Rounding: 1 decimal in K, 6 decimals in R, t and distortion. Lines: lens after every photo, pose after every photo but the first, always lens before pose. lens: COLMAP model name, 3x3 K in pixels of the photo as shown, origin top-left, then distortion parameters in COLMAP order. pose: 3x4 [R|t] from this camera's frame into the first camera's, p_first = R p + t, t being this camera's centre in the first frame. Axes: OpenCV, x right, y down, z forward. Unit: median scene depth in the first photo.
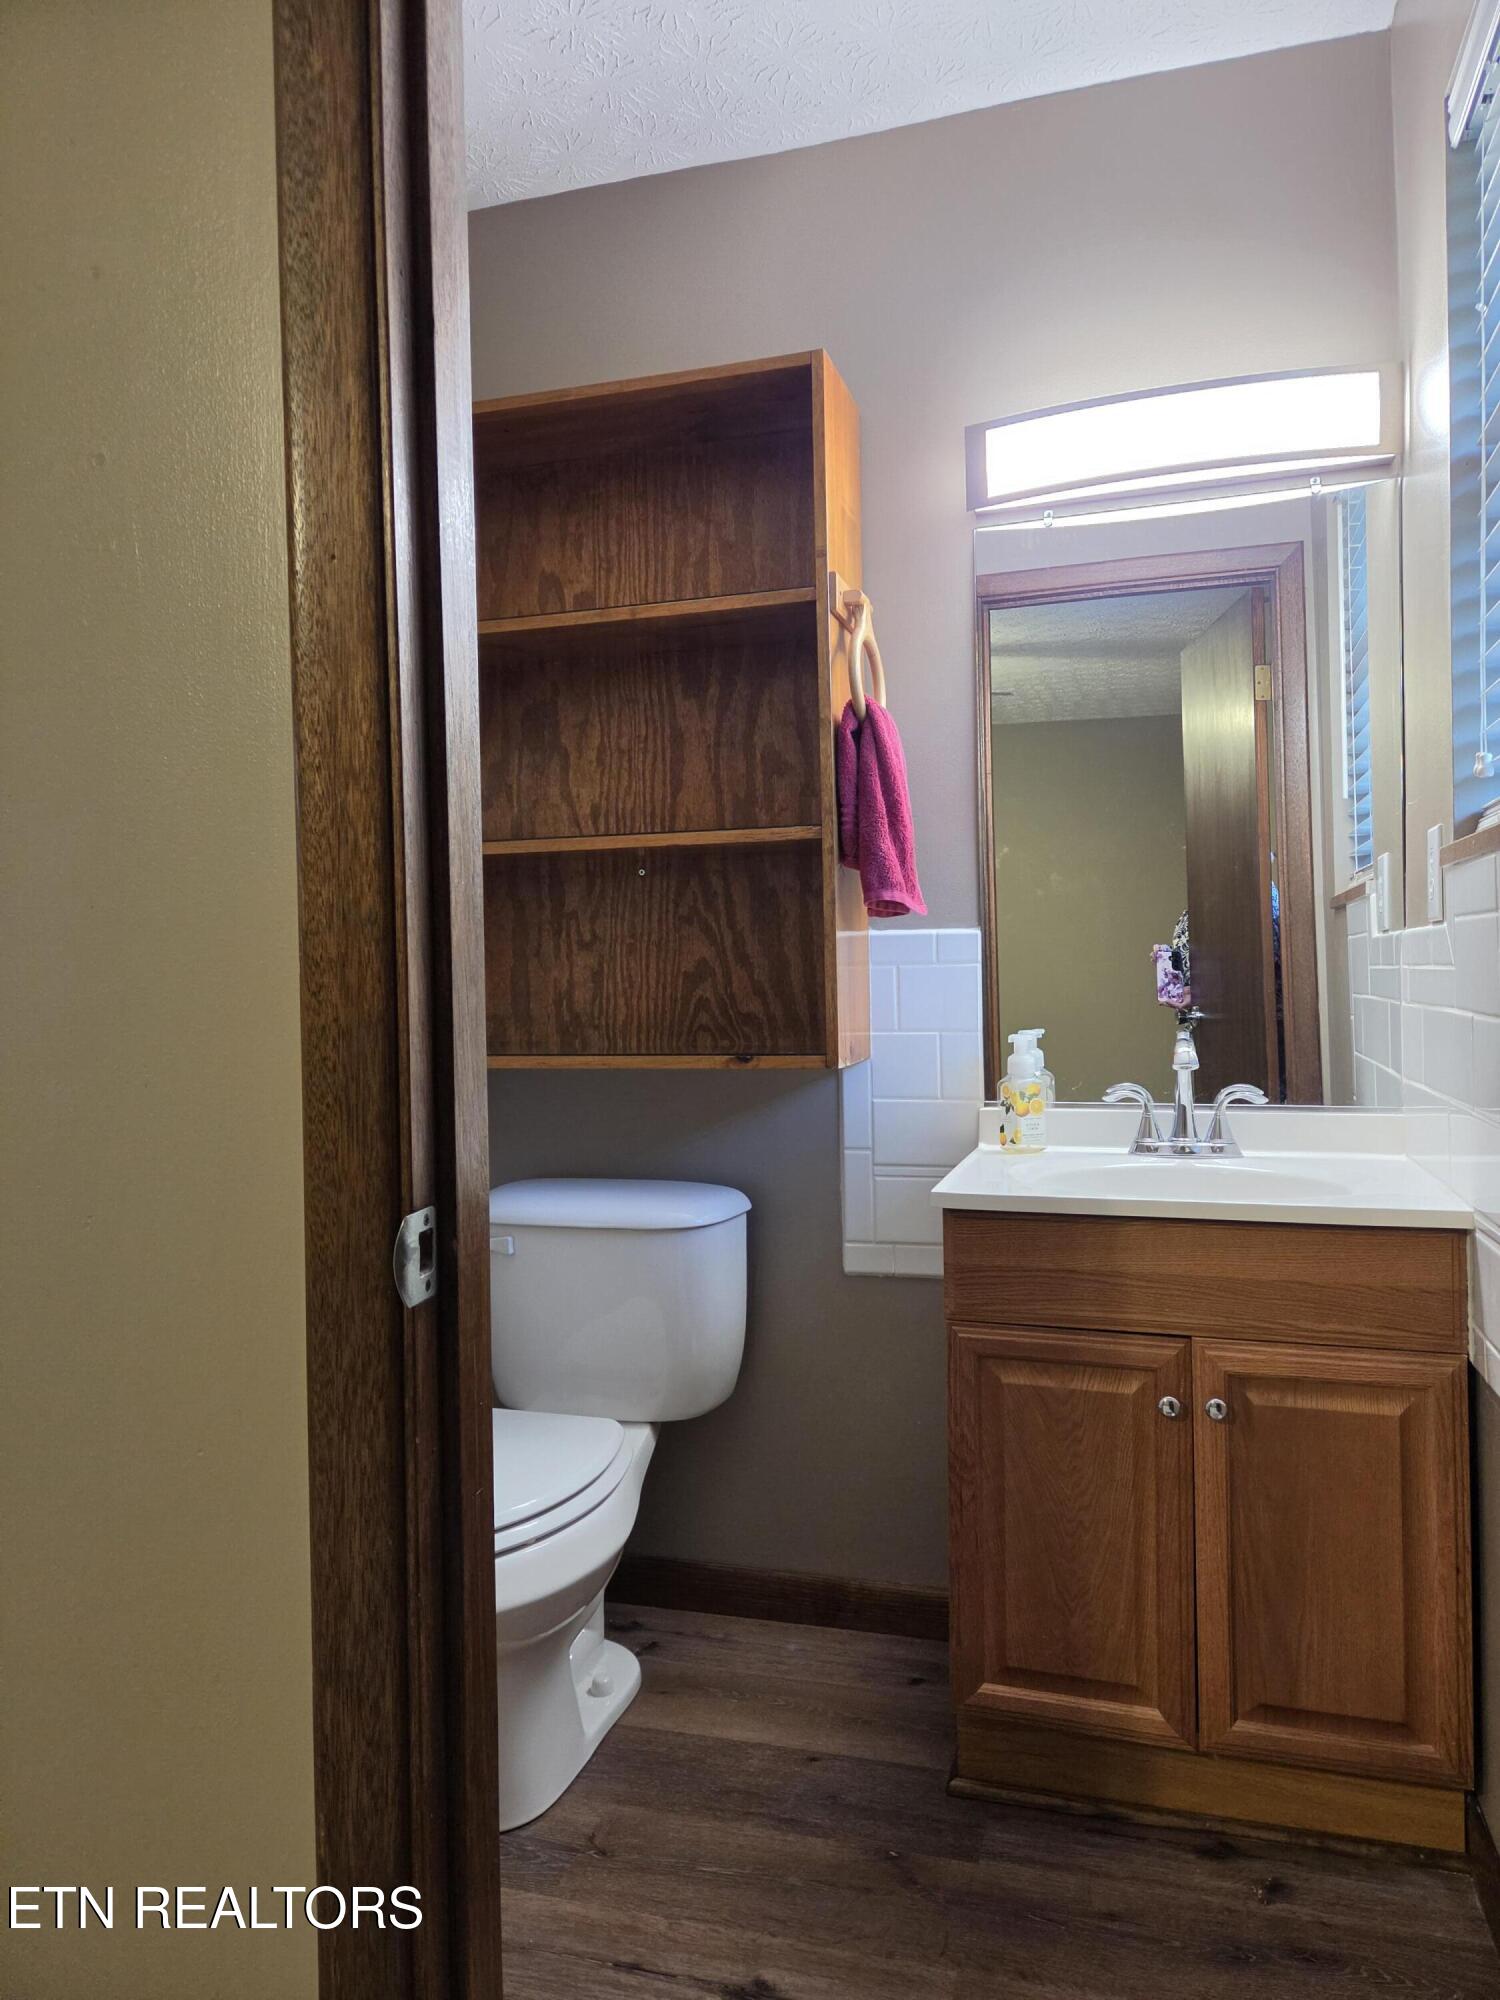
lens RADIAL K [[1329.2, 0, 750.0], [0, 1329.2, 1000.0], [0, 0, 1]] dist [0.076147, -0.072672]
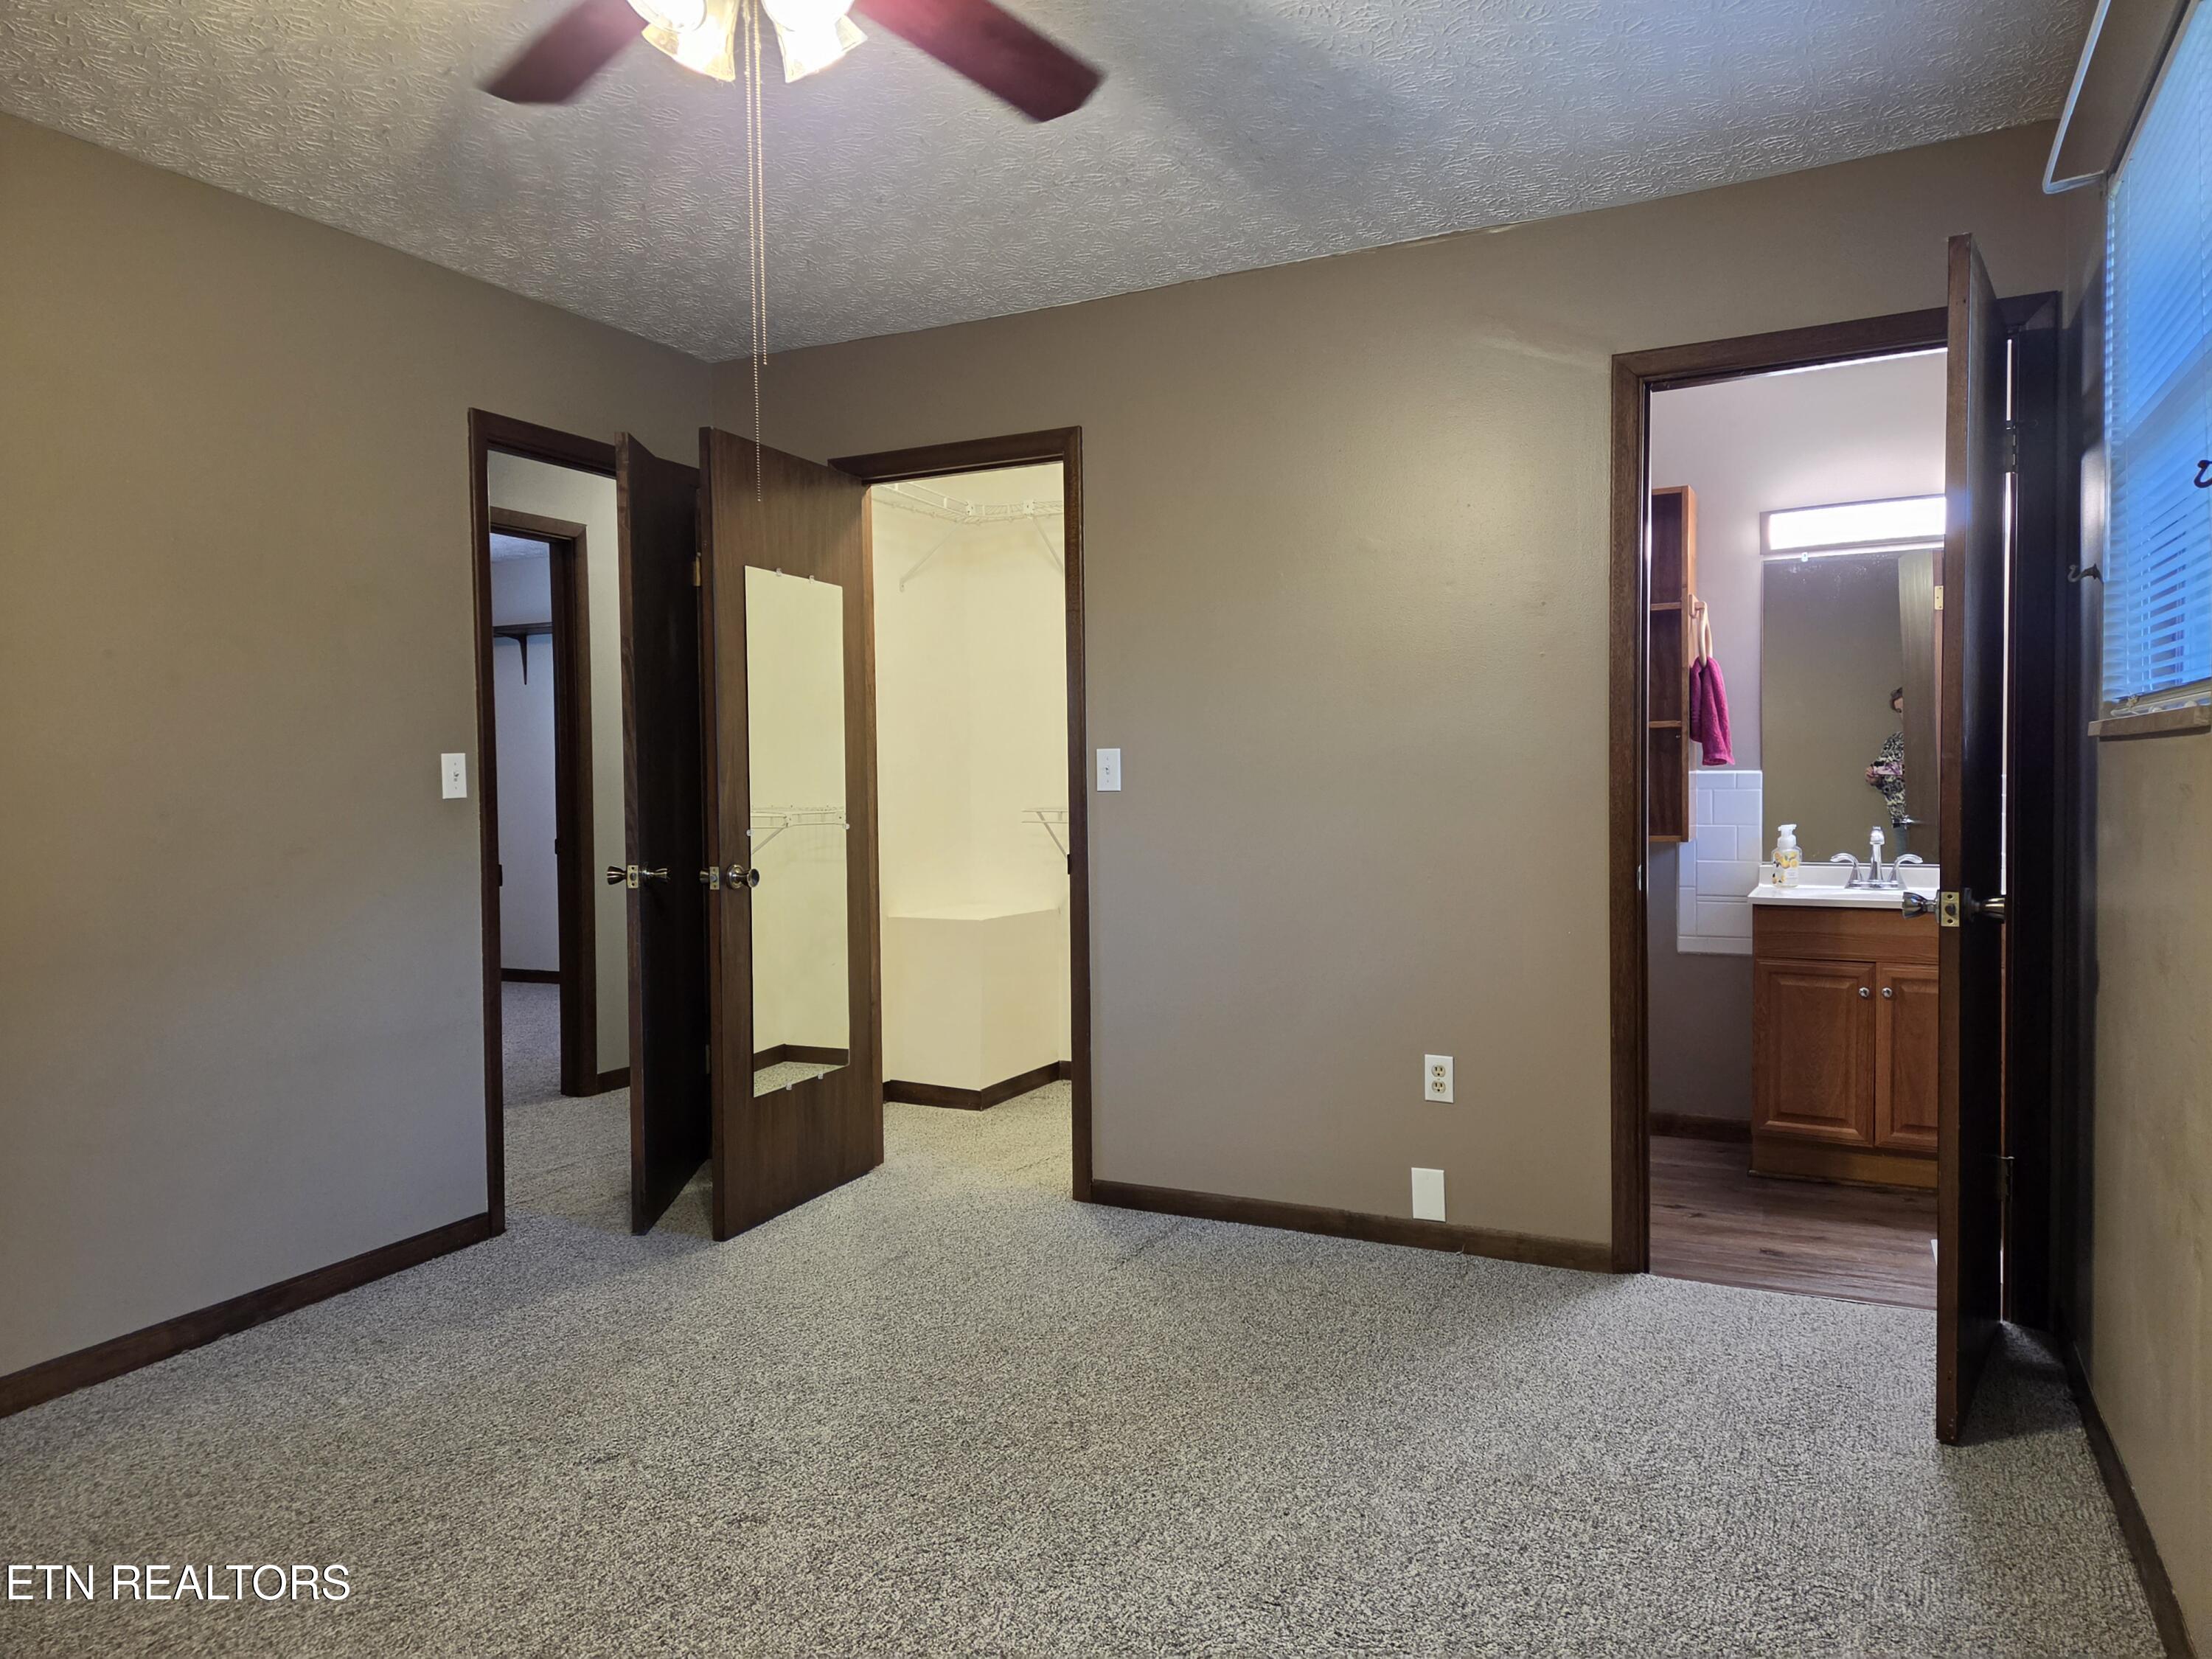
lens RADIAL K [[1470.1, 0, 1091.6], [0, 1470.1, 820.8], [0, 0, 1]] dist [0.076147, -0.072672]
pose [[0.984257, 0.016712, -0.175952, -0.425905], [-0.014306, 0.999786, 0.014937, -0.000396], [0.176164, -0.012184, 0.984285, -1.363111]]
